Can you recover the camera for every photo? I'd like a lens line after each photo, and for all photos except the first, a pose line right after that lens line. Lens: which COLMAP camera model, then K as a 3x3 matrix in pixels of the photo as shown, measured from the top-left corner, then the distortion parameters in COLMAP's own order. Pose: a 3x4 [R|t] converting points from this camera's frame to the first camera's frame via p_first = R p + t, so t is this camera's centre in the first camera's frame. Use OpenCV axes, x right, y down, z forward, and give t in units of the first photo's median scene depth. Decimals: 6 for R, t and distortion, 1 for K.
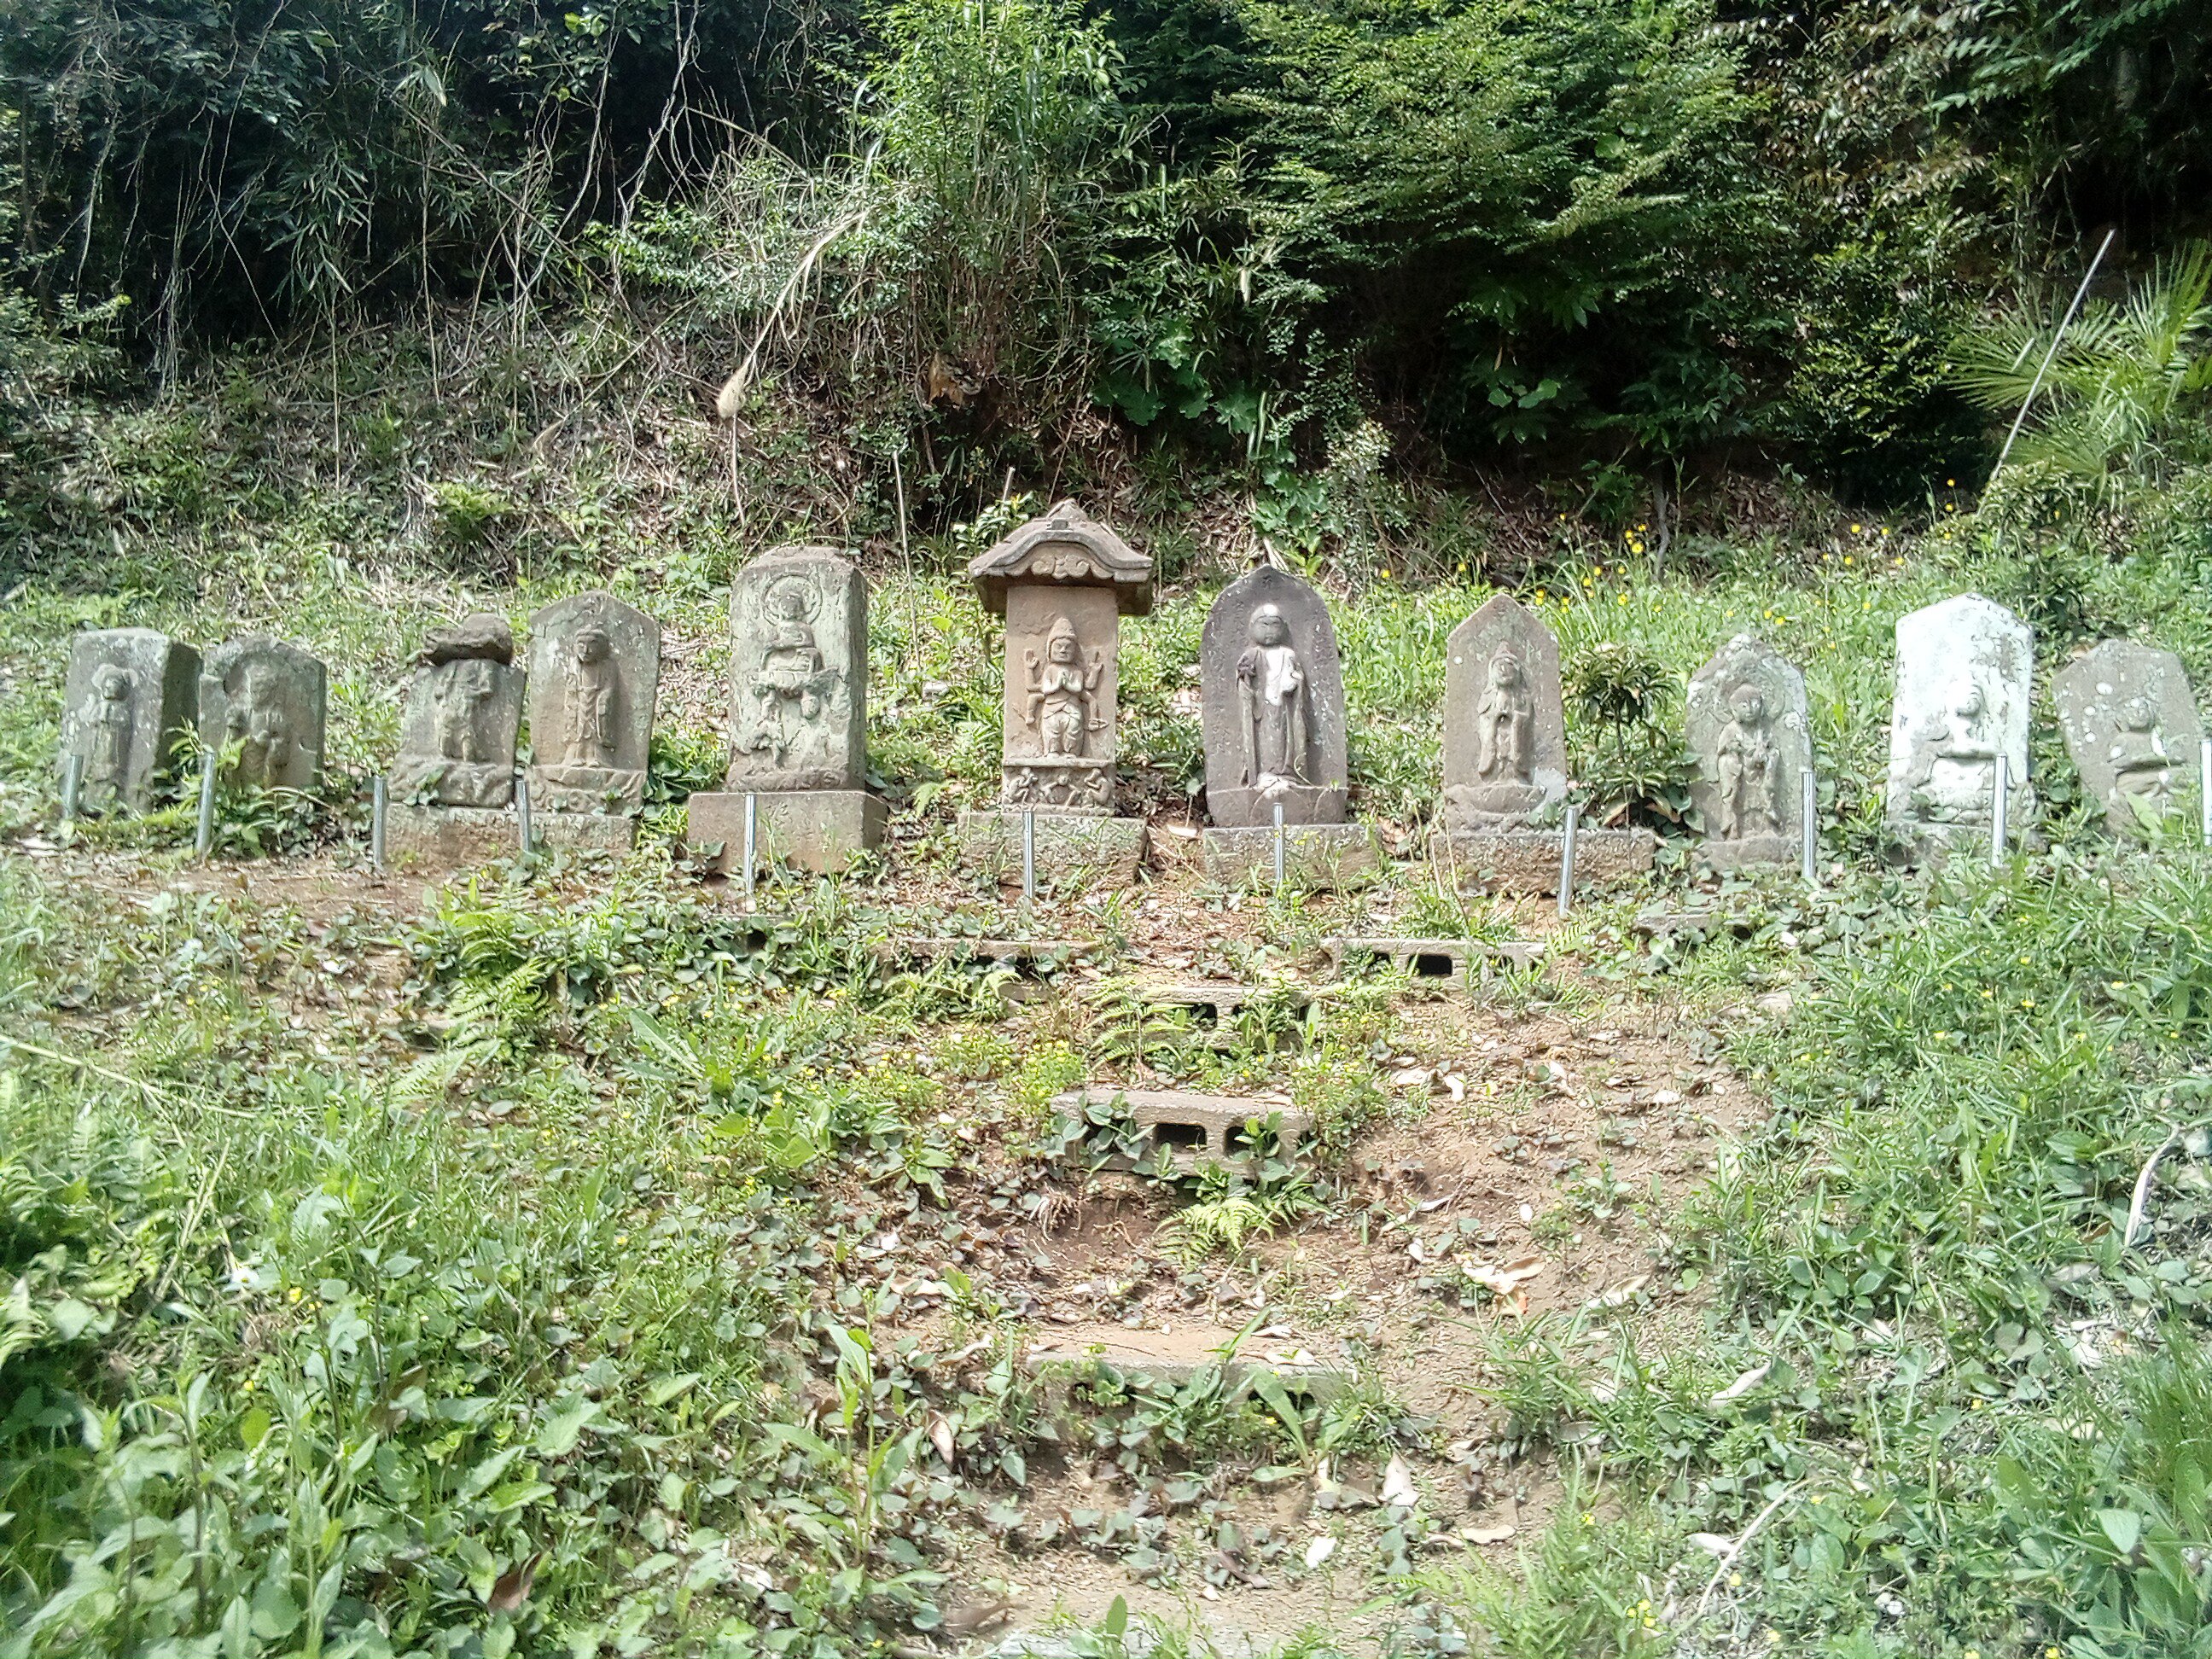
lens RADIAL K [[1852.9, 0, 1103.3], [0, 1852.9, 828.9], [0, 0, 1]] dist [-0.001516, -0.004699]
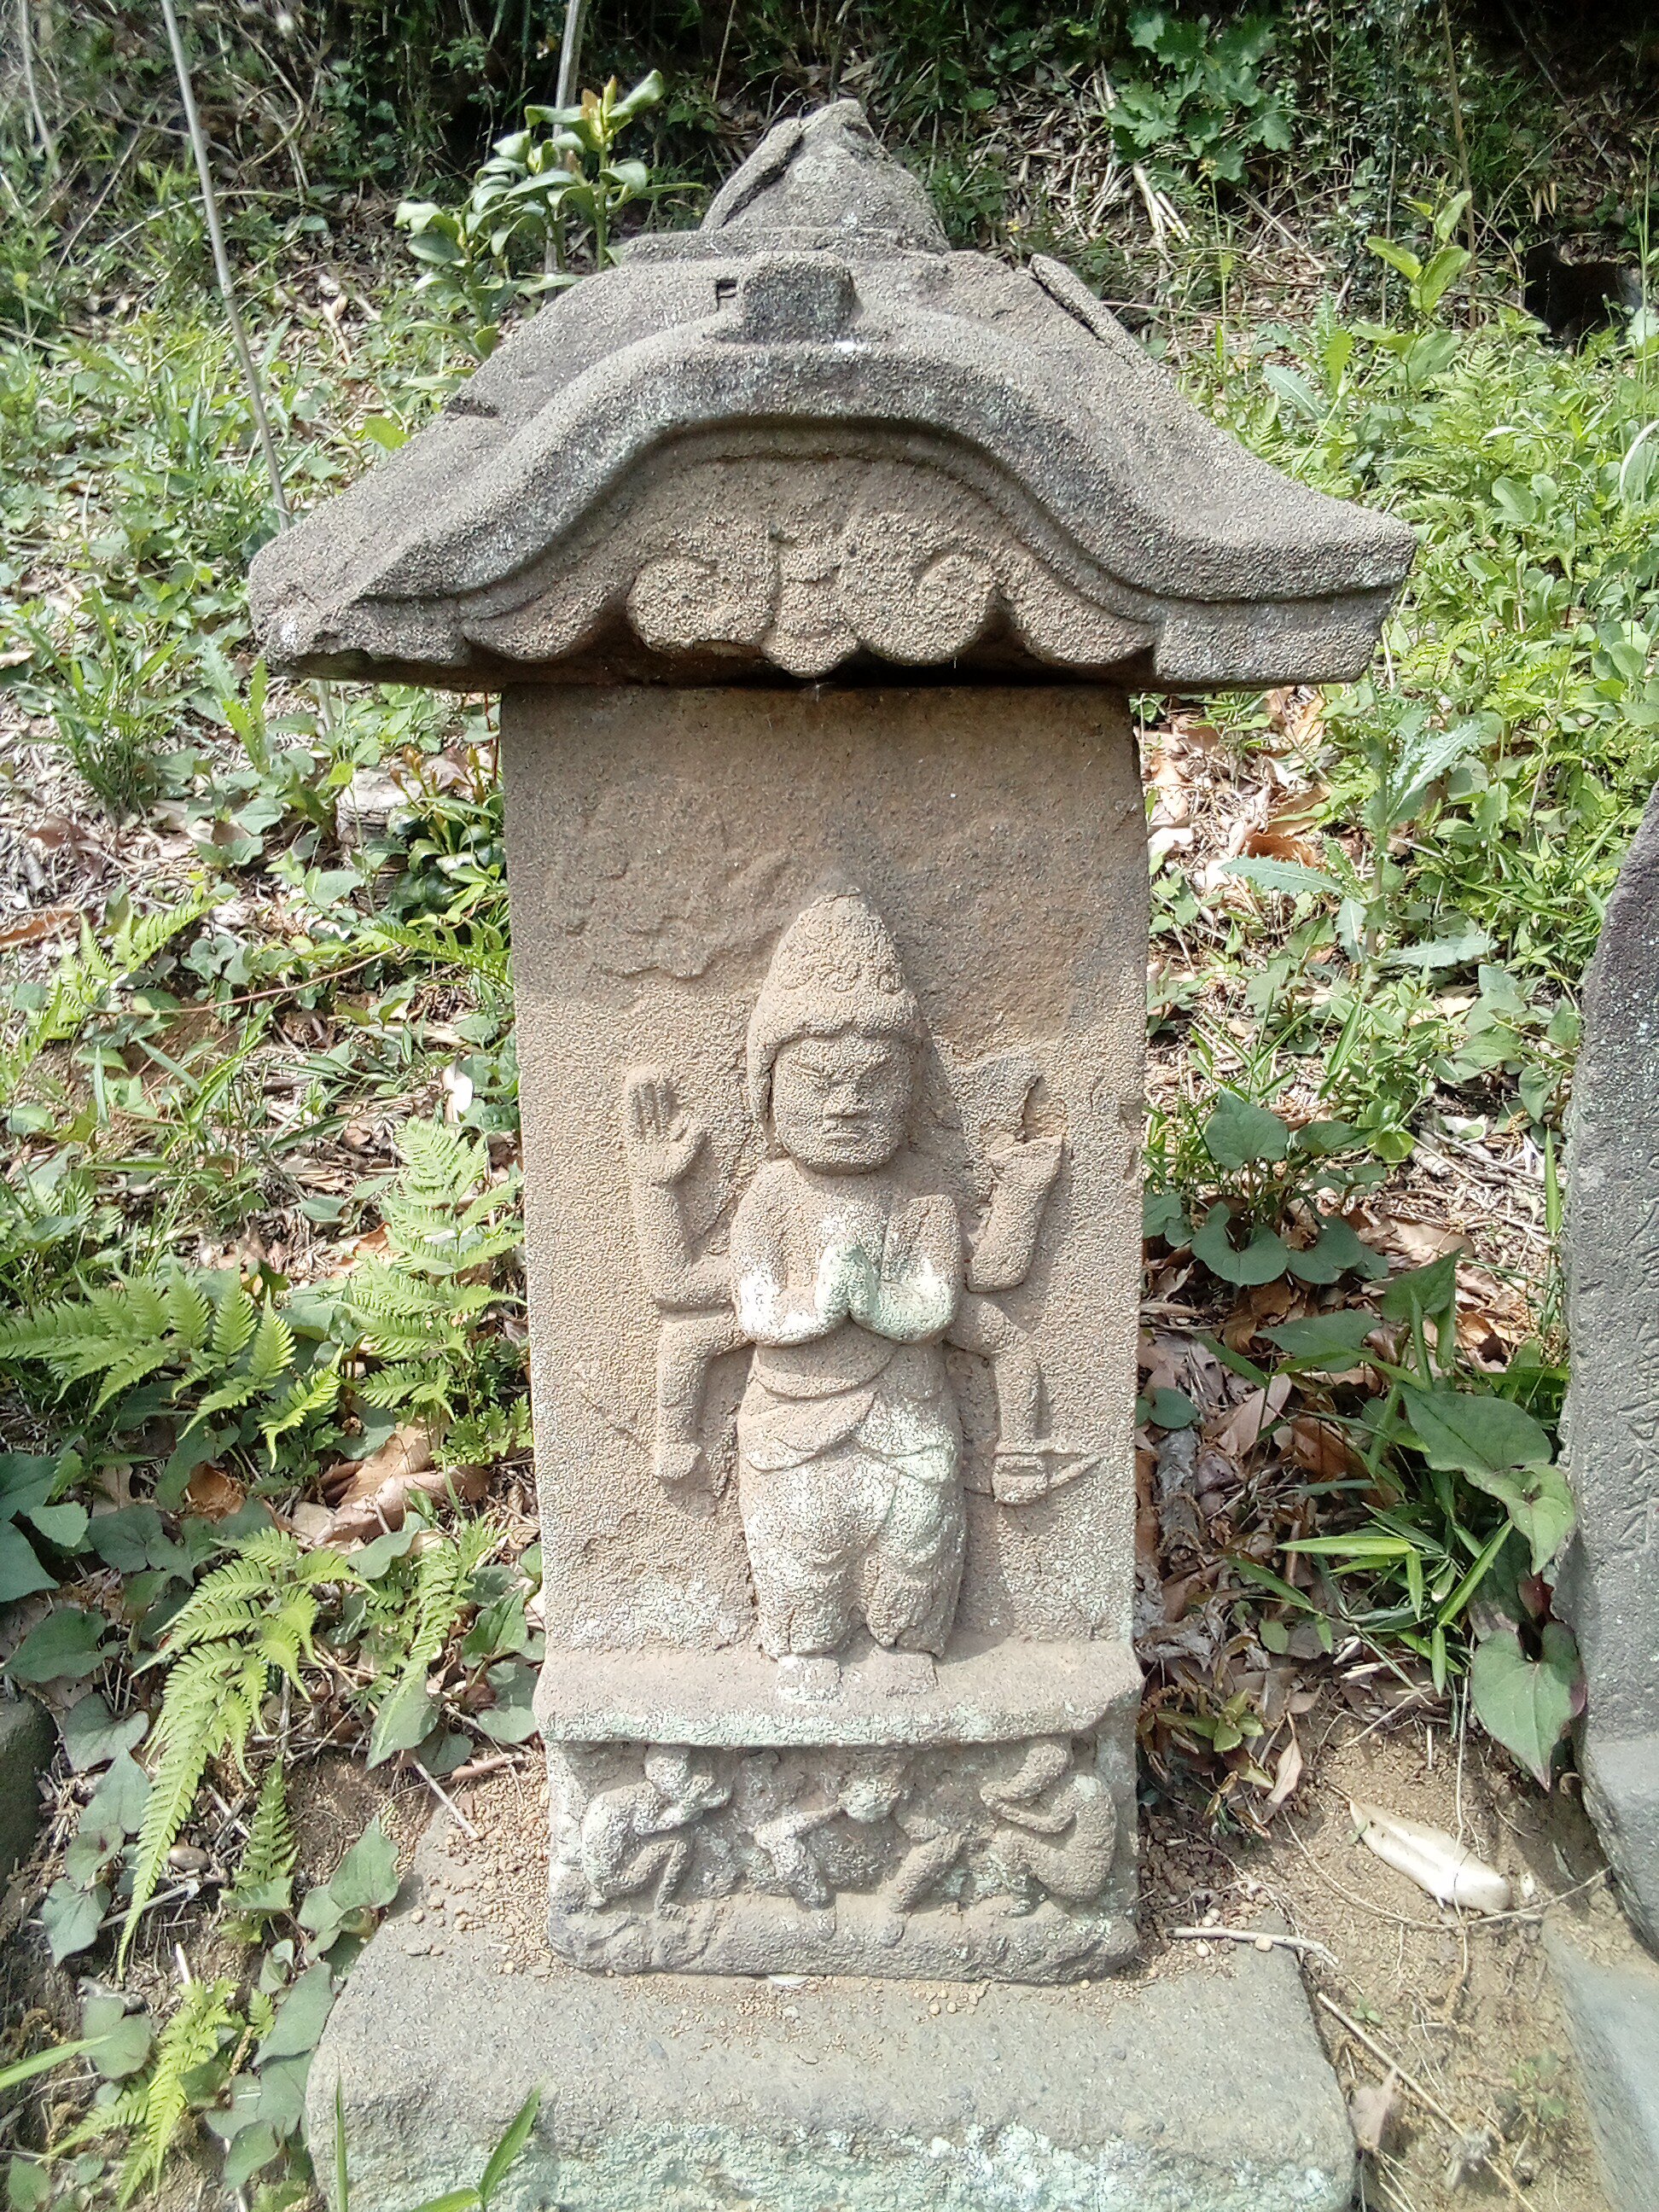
lens RADIAL K [[1852.9, 0, 837.9], [0, 1852.9, 1104.2], [0, 0, 1]] dist [-0.001516, -0.004699]
pose [[0.999276, -0.034875, 0.015179, -0.024816], [0.028128, 0.946219, 0.322300, -0.150798], [-0.025603, -0.321640, 0.946516, 0.834504]]
